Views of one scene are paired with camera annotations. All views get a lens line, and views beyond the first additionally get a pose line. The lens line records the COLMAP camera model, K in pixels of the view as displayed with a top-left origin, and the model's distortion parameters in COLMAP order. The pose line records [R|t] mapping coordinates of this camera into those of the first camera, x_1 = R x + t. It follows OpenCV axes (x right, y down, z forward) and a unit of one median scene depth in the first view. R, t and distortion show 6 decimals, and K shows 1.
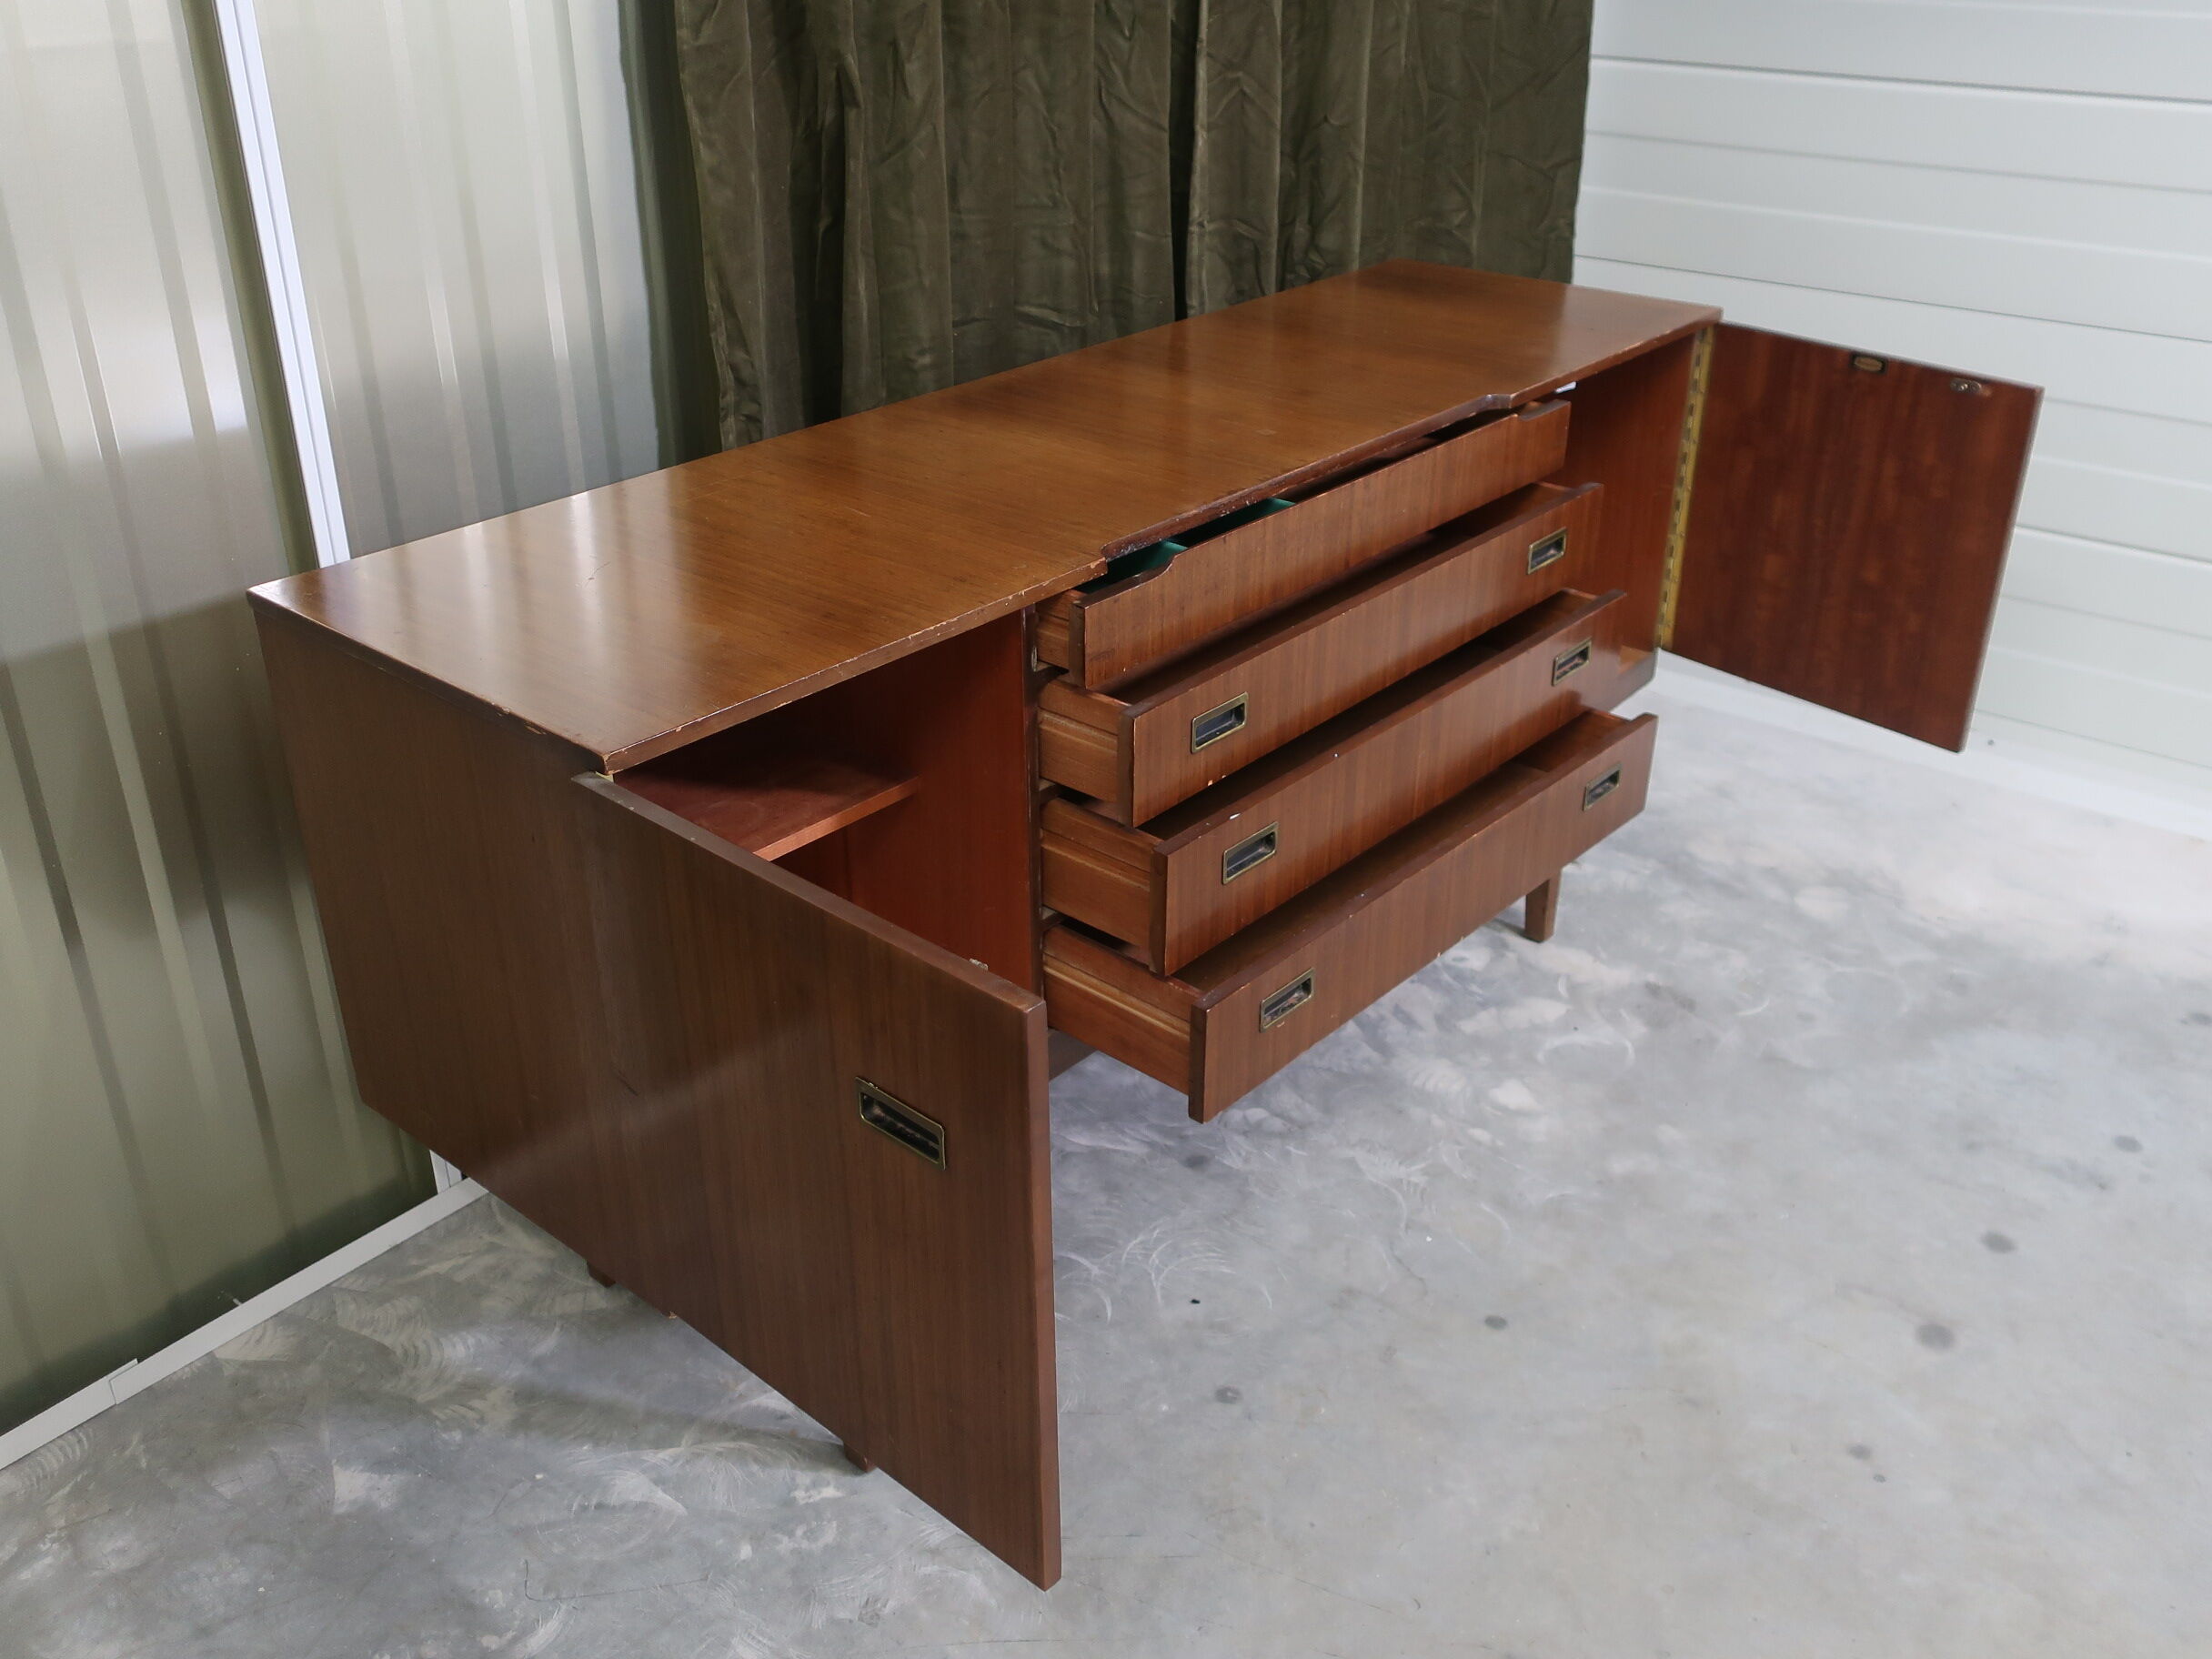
lens RADIAL K [[1931.4, 0, 1111.1], [0, 1931.4, 826.1], [0, 0, 1]] dist [-0.014123, -0.031842]
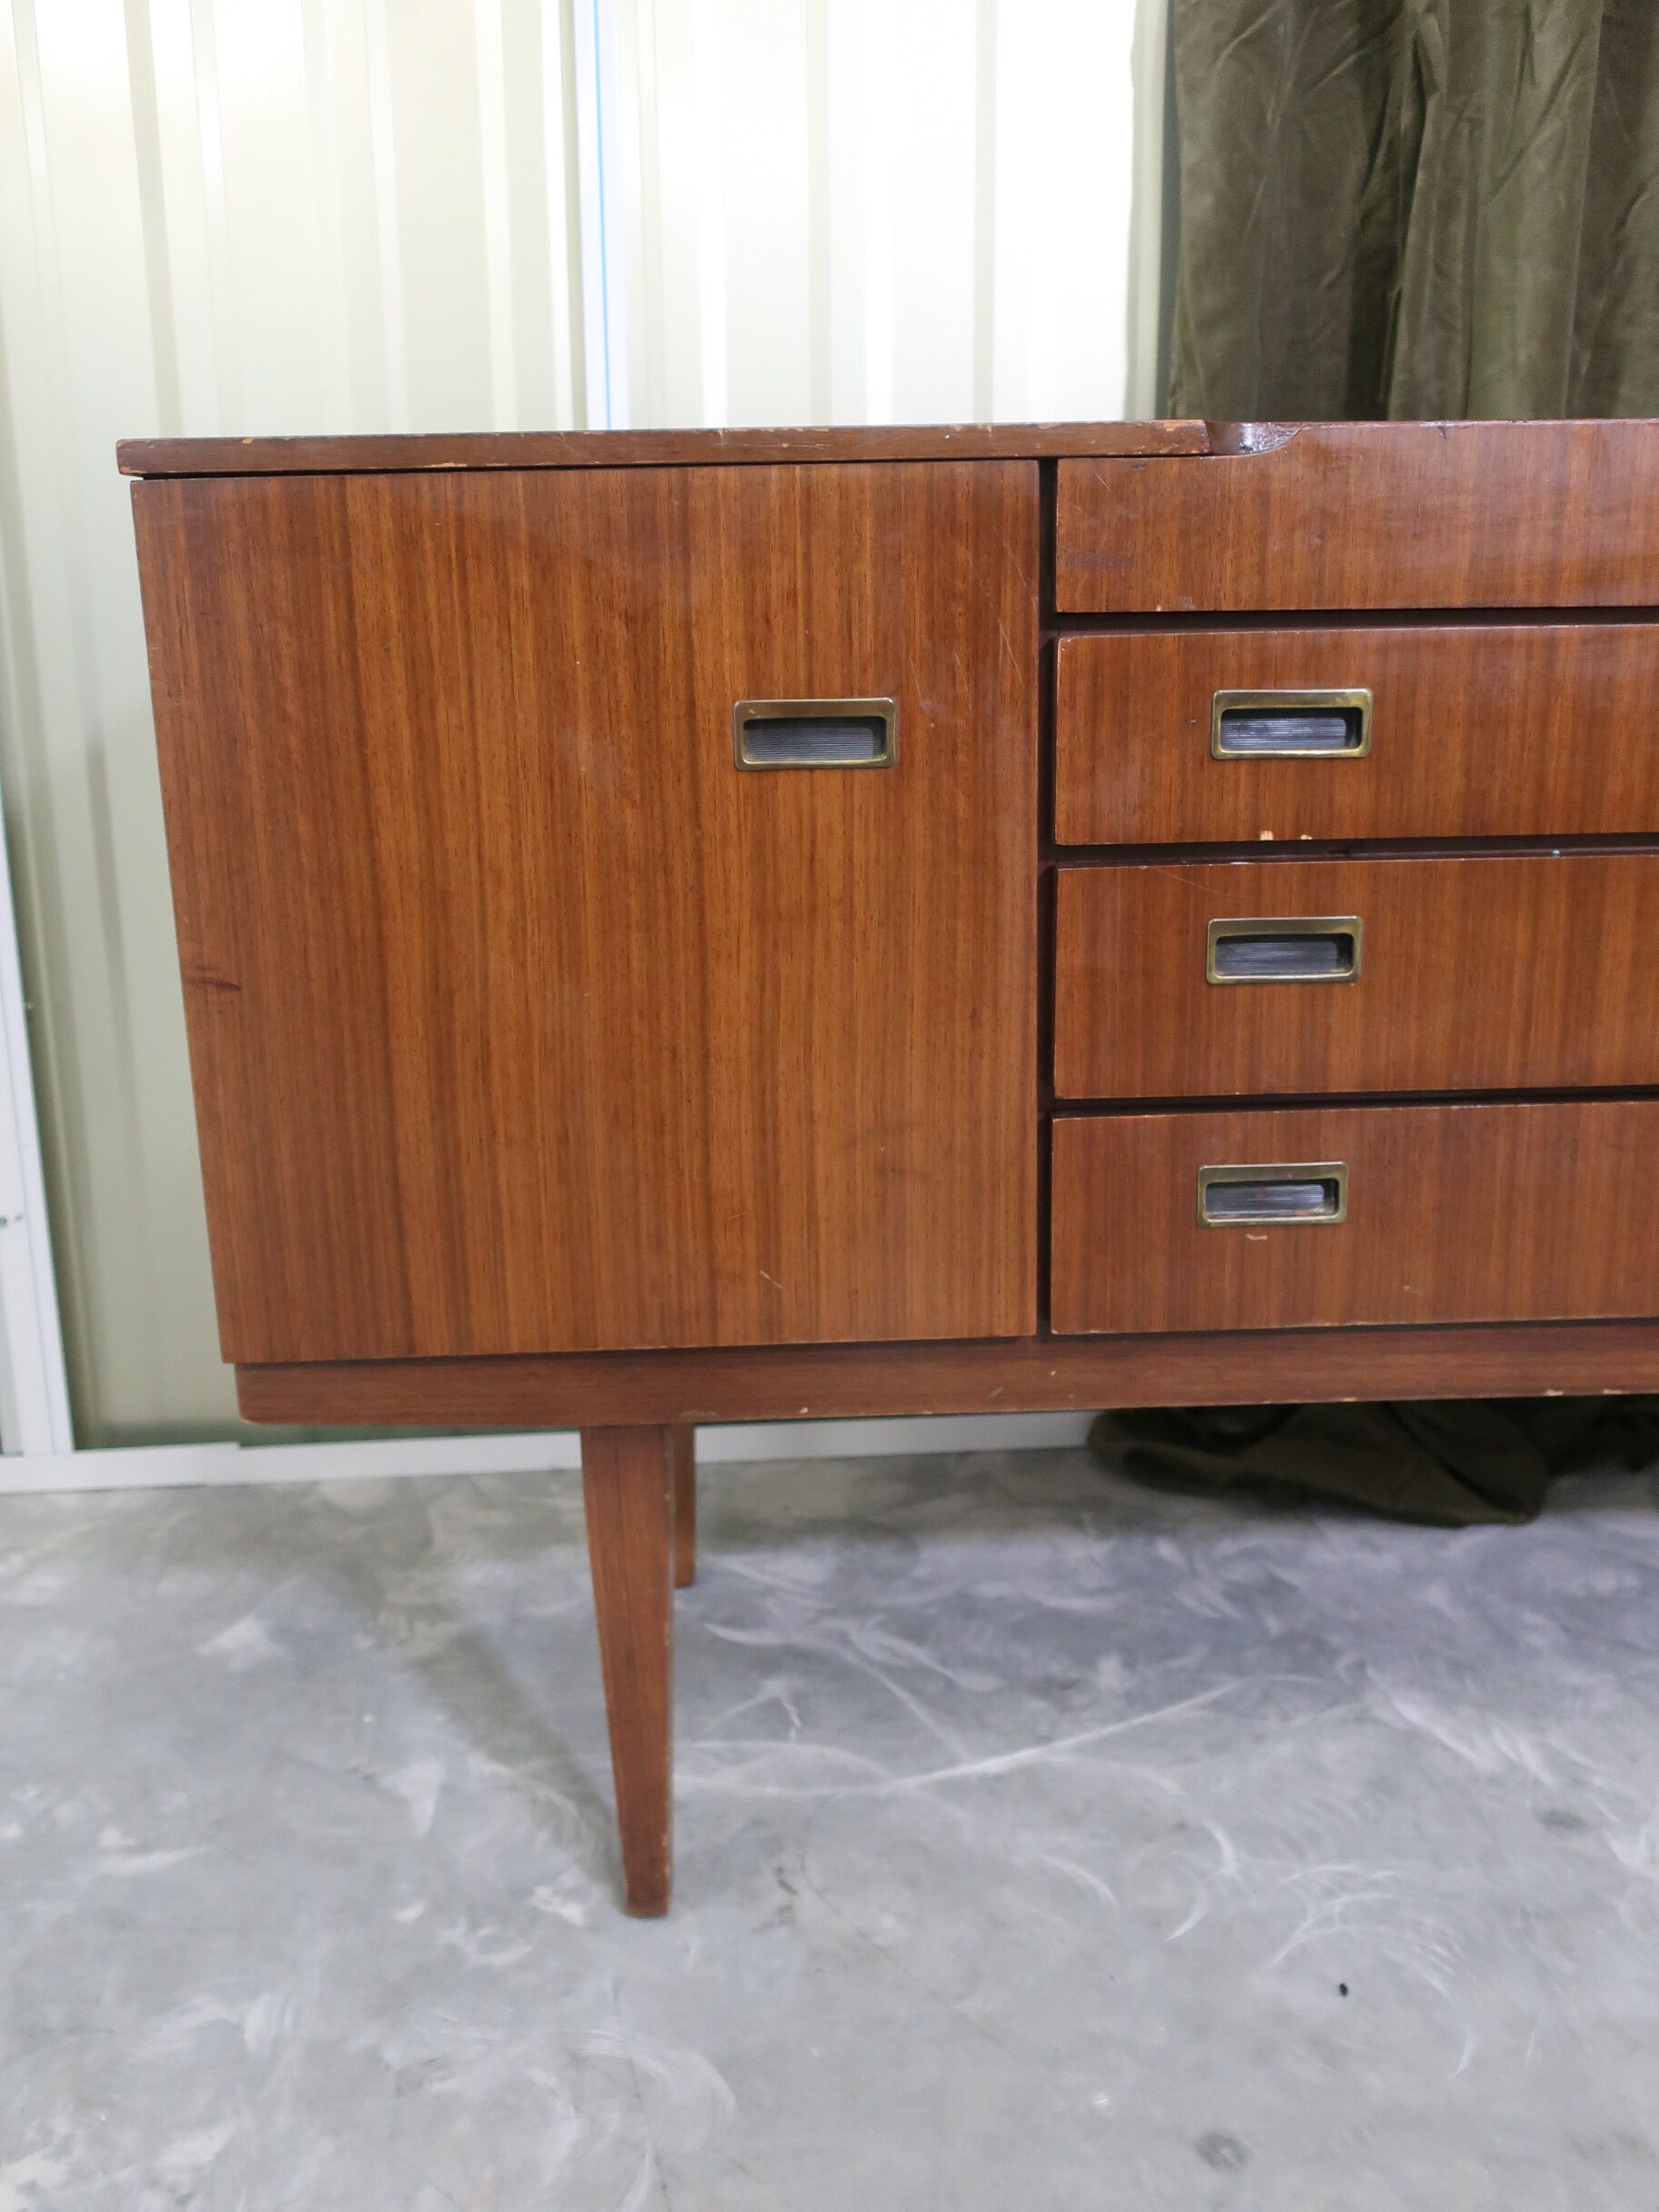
lens RADIAL K [[1938.2, 0, 829.5], [0, 1938.2, 1106.0], [0, 0, 1]] dist [-0.002009, -0.014190]
pose [[0.675574, 0.168857, -0.717696, 0.287025], [-0.321592, 0.943429, -0.080751, 0.103616], [0.663459, 0.285358, 0.691659, 0.470446]]
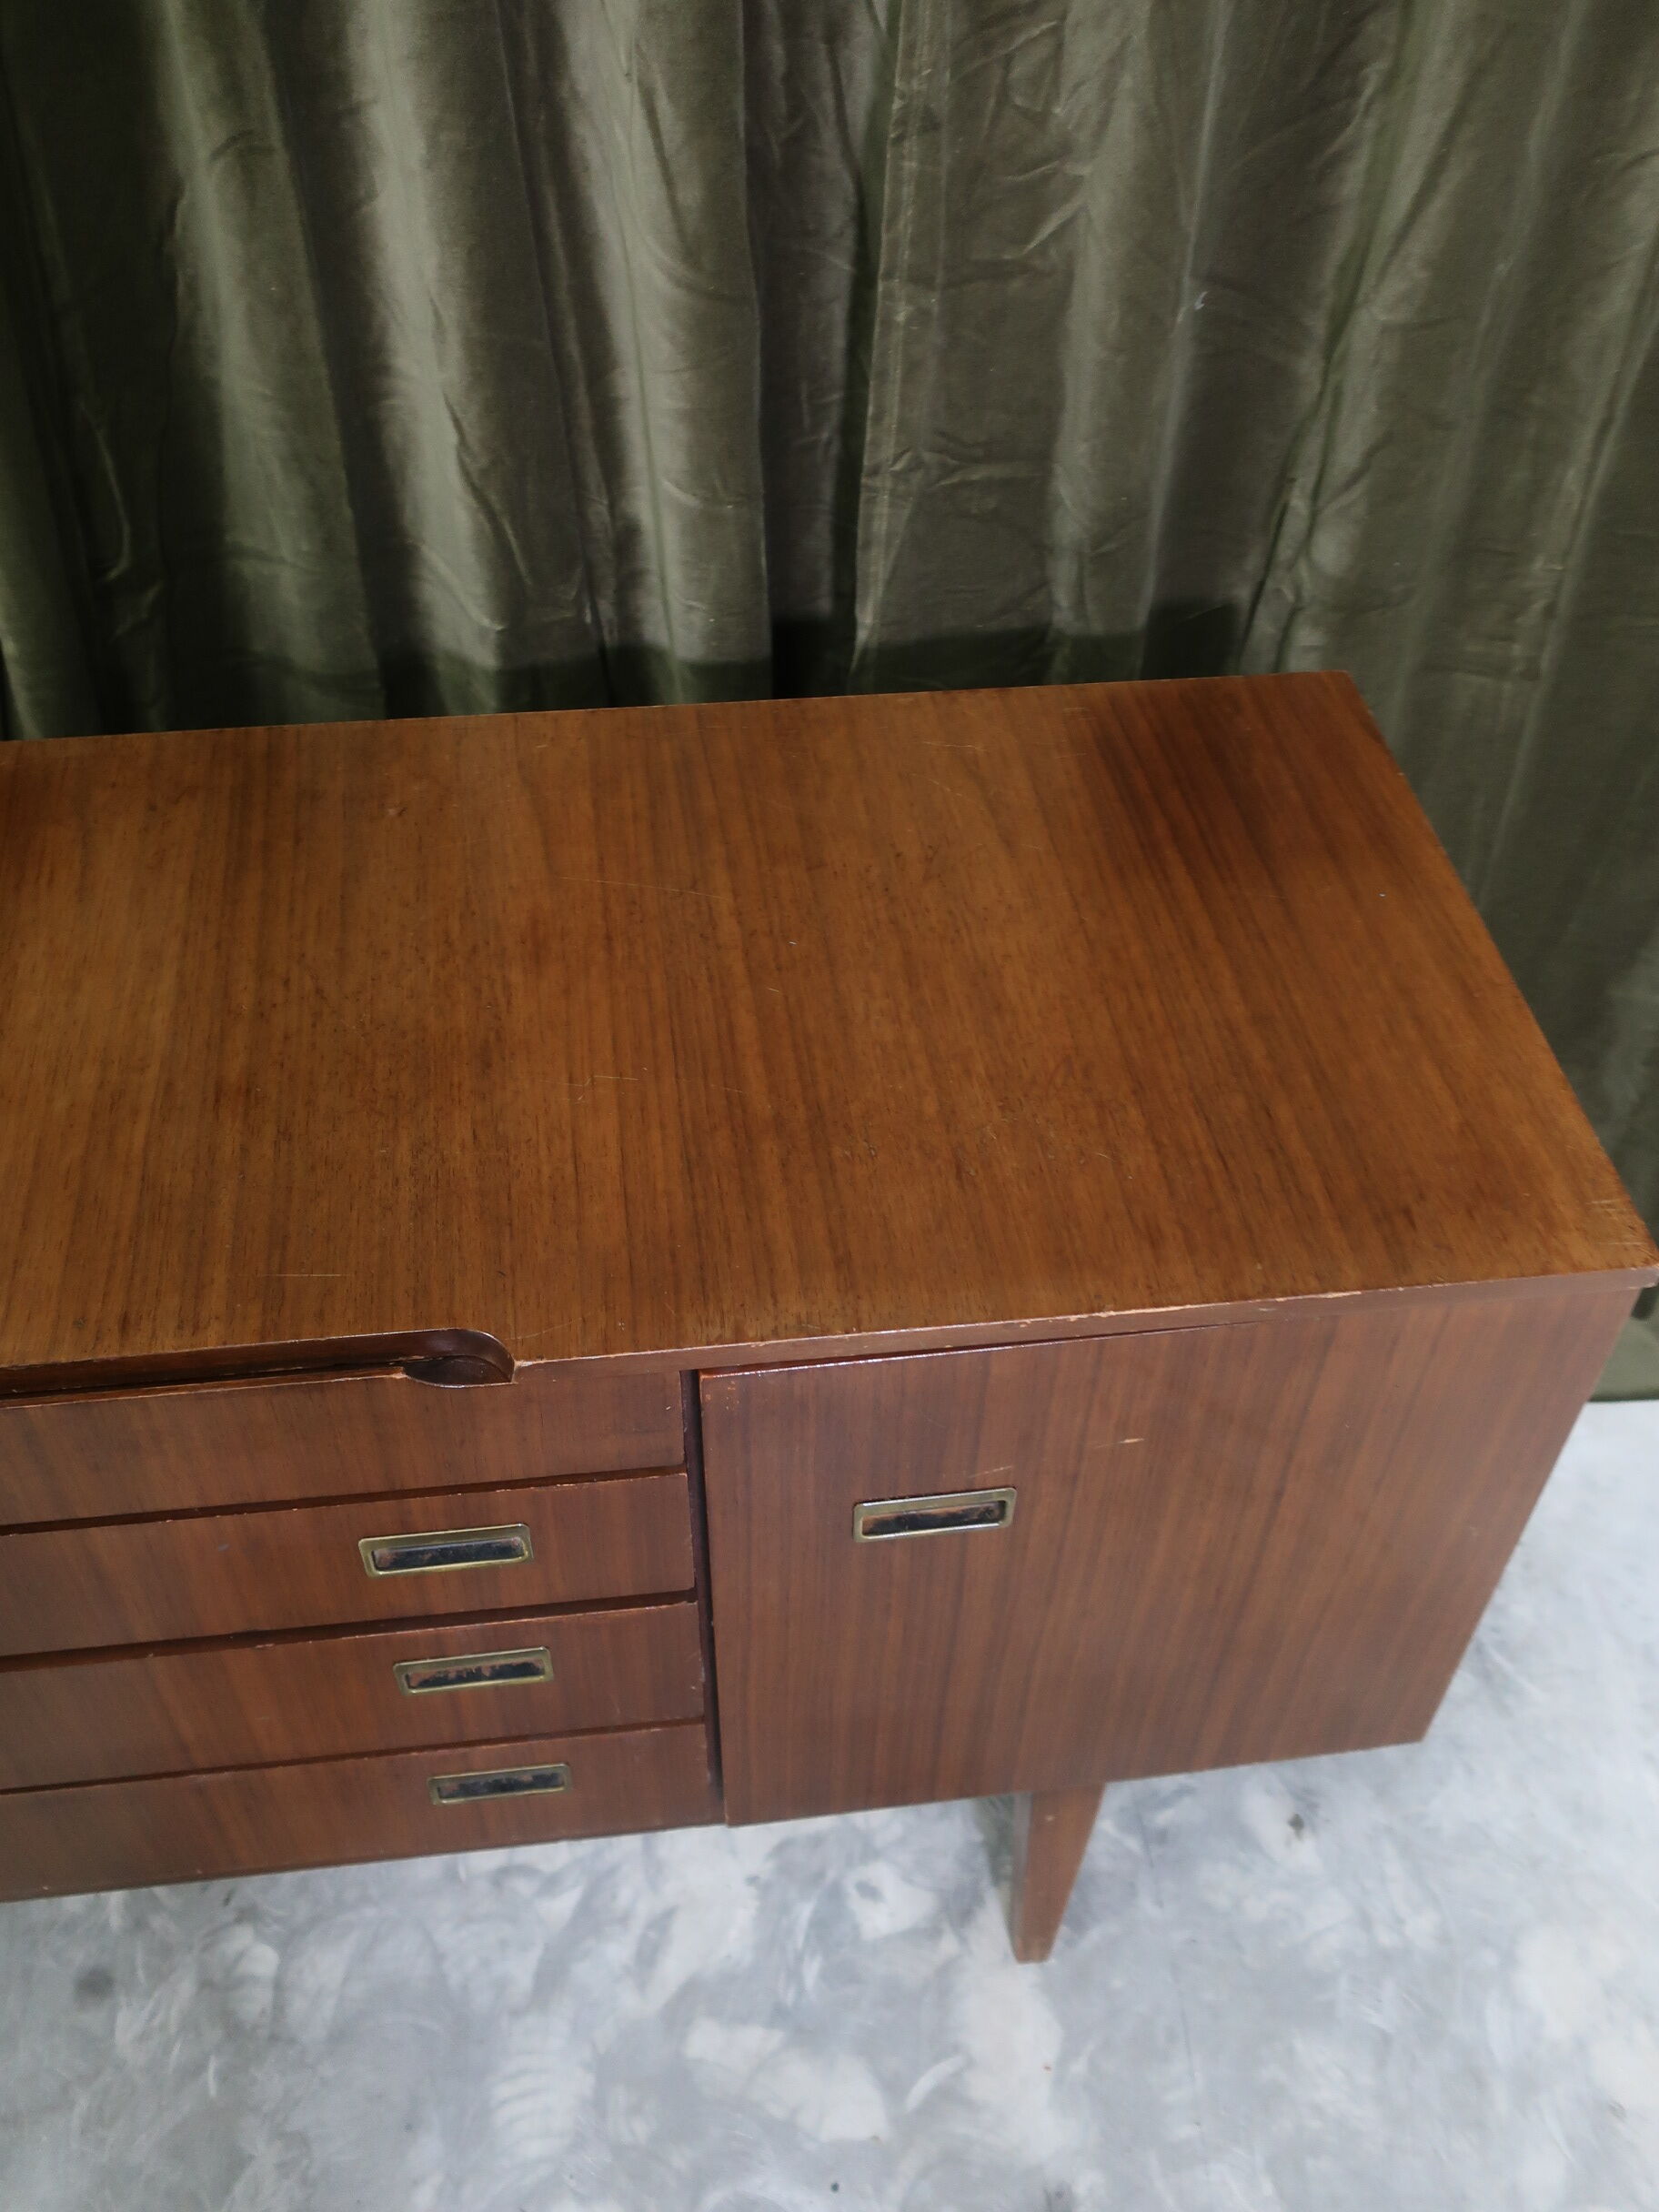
lens RADIAL K [[1938.2, 0, 829.5], [0, 1938.2, 1106.0], [0, 0, 1]] dist [-0.002009, -0.014190]
pose [[0.739322, 0.489536, -0.462339, 0.417982], [-0.329619, 0.861846, 0.385452, -0.449532], [0.587158, -0.132578, 0.798542, 0.735427]]
